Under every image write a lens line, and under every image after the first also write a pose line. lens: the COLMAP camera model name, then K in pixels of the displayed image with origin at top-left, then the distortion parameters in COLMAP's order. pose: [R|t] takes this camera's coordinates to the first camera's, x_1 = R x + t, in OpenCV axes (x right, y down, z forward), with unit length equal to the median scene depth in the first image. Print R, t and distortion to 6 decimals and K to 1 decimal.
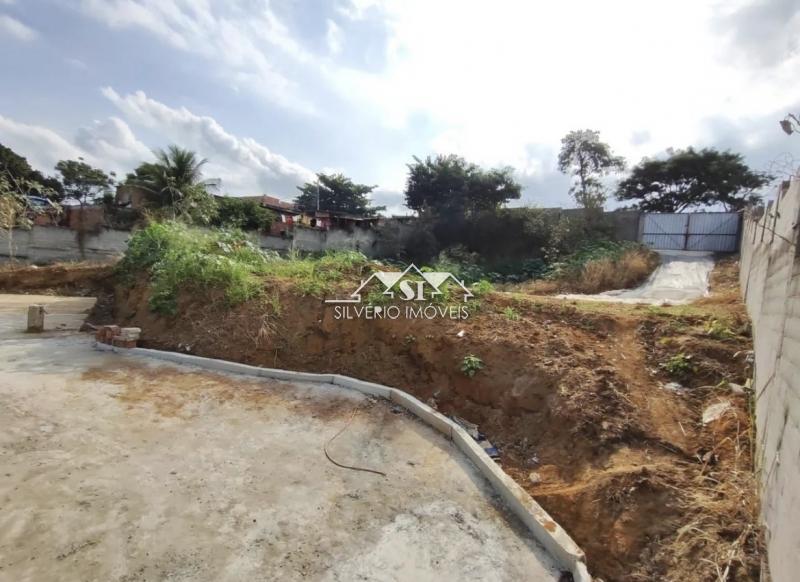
lens RADIAL K [[363.5, 0, 404.2], [0, 363.5, 291.1], [0, 0, 1]] dist [0.002538, 0.000008]
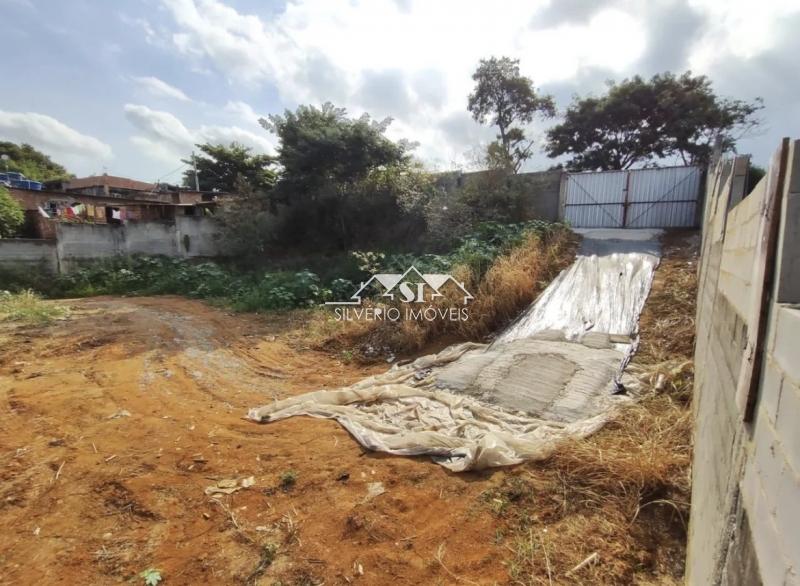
lens RADIAL K [[364.9, 0, 399.7], [0, 364.9, 293.7], [0, 0, 1]] dist [0.001925, 0.000691]
pose [[0.996273, -0.072388, 0.046898, 0.243146], [0.068135, 0.993903, 0.086691, -0.058803], [-0.052888, -0.083173, 0.995131, 0.260851]]
